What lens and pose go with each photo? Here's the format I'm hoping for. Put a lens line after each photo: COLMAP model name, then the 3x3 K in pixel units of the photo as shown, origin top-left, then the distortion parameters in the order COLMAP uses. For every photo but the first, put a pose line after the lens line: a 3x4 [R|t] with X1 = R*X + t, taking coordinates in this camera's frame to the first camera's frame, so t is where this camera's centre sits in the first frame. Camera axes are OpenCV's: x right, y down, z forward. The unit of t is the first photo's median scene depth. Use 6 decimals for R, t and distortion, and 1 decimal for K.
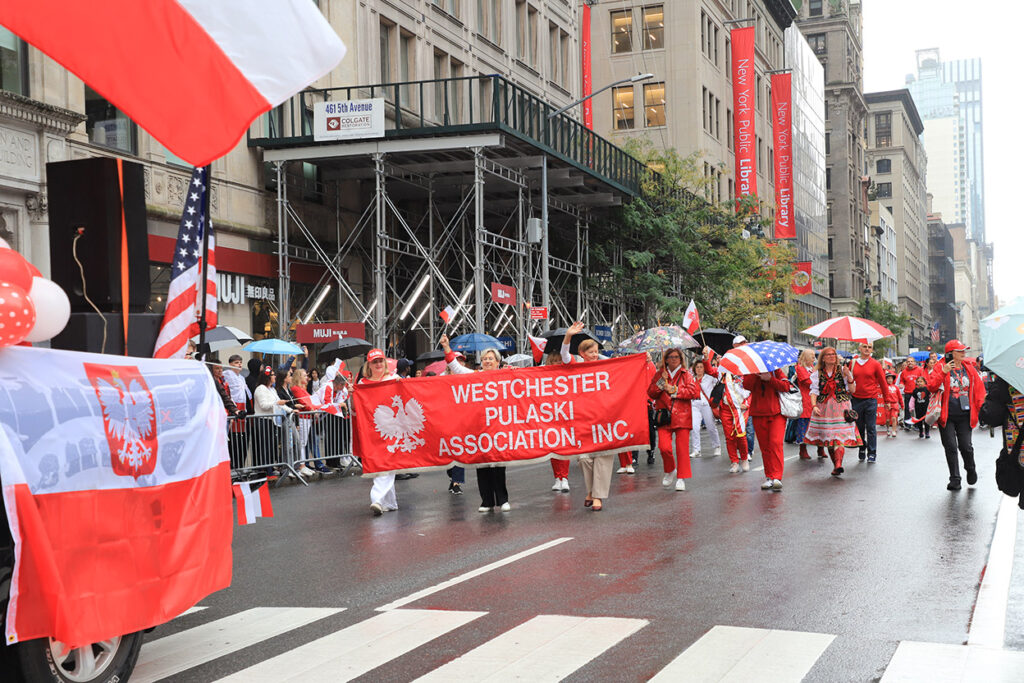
lens RADIAL K [[1424.5, 0, 495.7], [0, 1424.5, 343.1], [0, 0, 1]] dist [0.181413, 0.000000]
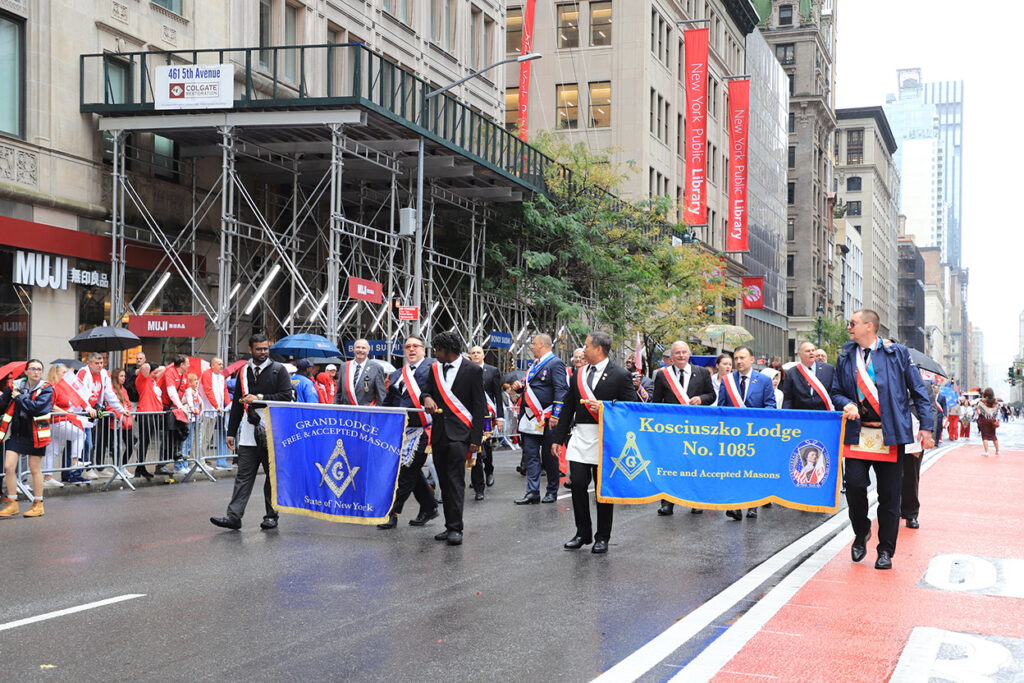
lens RADIAL K [[1424.5, 0, 509.9], [0, 1424.5, 351.6], [0, 0, 1]] dist [0.181413, 0.000000]
pose [[0.999158, 0.037696, 0.016199, 0.068656], [-0.037689, 0.999289, -0.000775, 0.001114], [-0.016217, 0.000164, 0.999868, 0.081521]]
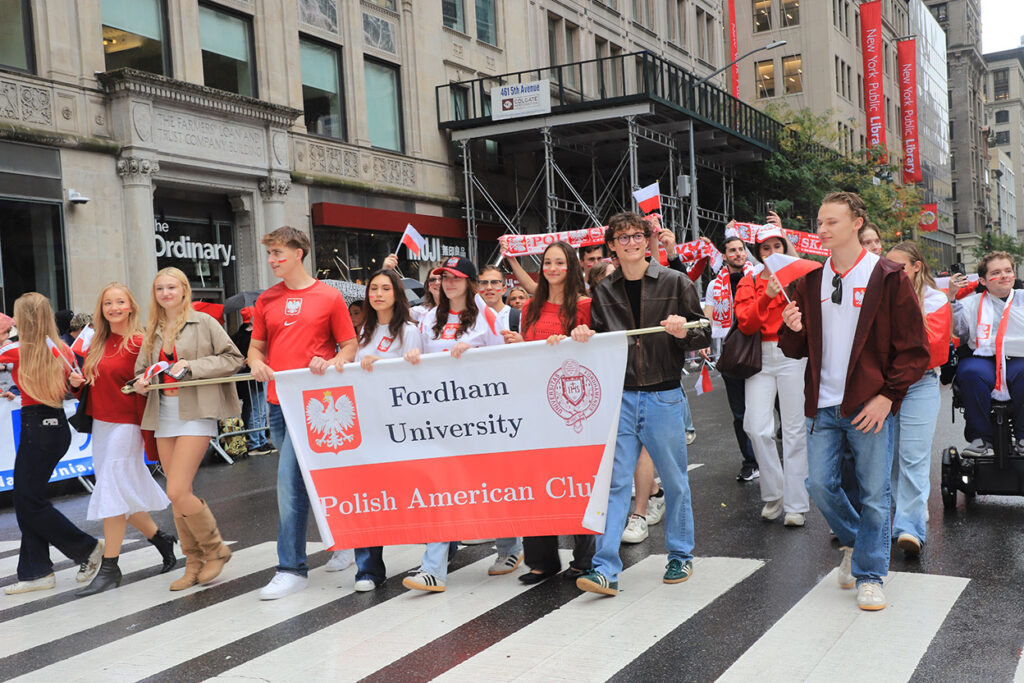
lens RADIAL K [[1142.2, 0, 498.4], [0, 1142.2, 349.8], [0, 0, 1]] dist [0.093031, 0.000000]
pose [[0.988458, -0.032902, -0.147879, 0.009980], [0.040626, 0.997947, 0.049520, 0.001106], [0.145946, -0.054956, 0.987765, 0.044239]]
